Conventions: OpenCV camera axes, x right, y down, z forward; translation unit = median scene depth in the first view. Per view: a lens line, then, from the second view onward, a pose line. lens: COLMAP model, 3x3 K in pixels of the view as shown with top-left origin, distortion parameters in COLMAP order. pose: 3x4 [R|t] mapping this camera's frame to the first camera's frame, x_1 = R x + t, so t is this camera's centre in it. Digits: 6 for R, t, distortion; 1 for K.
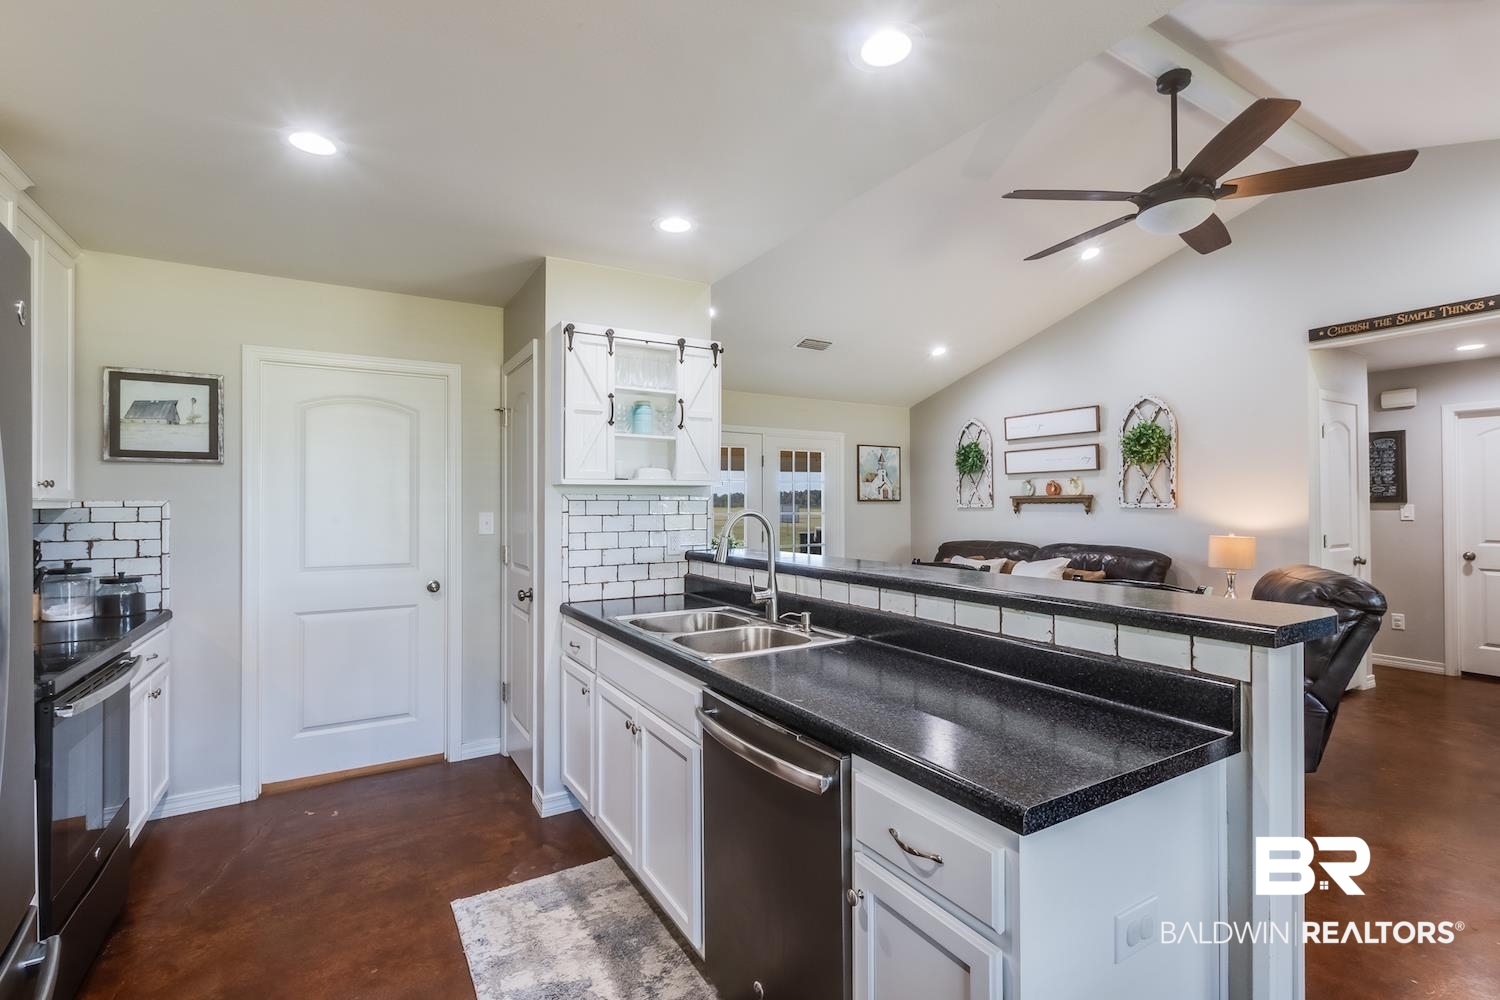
lens RADIAL K [[688.4, 0, 758.0], [0, 688.4, 504.7], [0, 0, 1]] dist [0.014168, -0.002655]
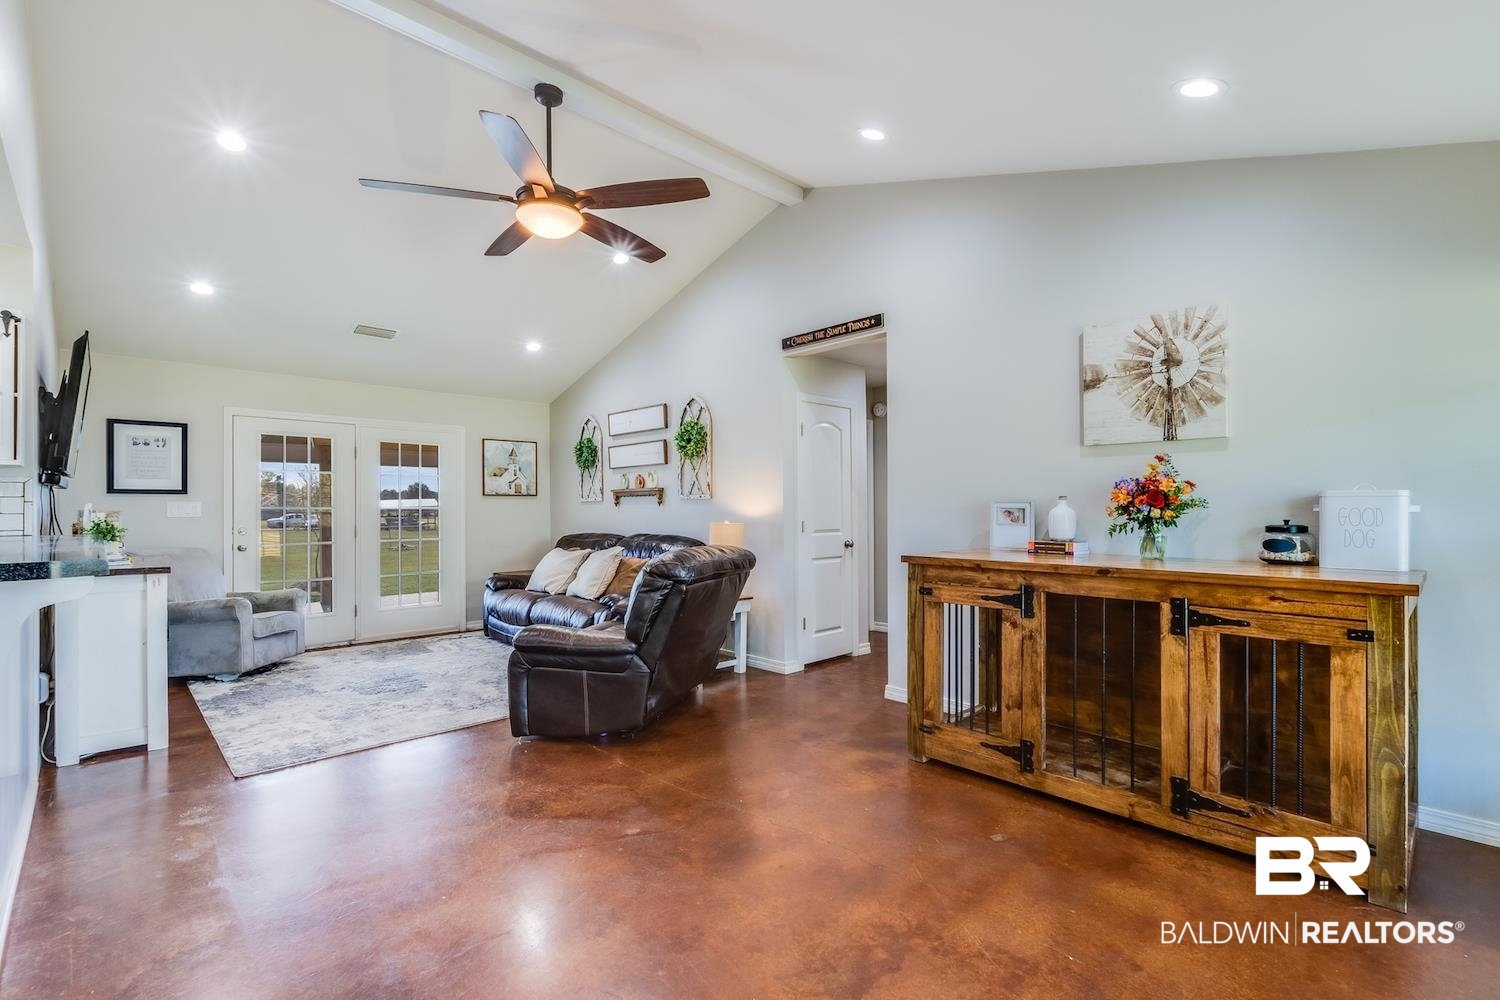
lens RADIAL K [[688.4, 0, 746.6], [0, 688.4, 508.8], [0, 0, 1]] dist [0.014168, -0.002655]
pose [[0.977088, -0.003545, 0.212807, 0.383209], [0.003376, 0.999994, 0.001157, 0.017658], [-0.212810, -0.000412, 0.977094, -0.064222]]
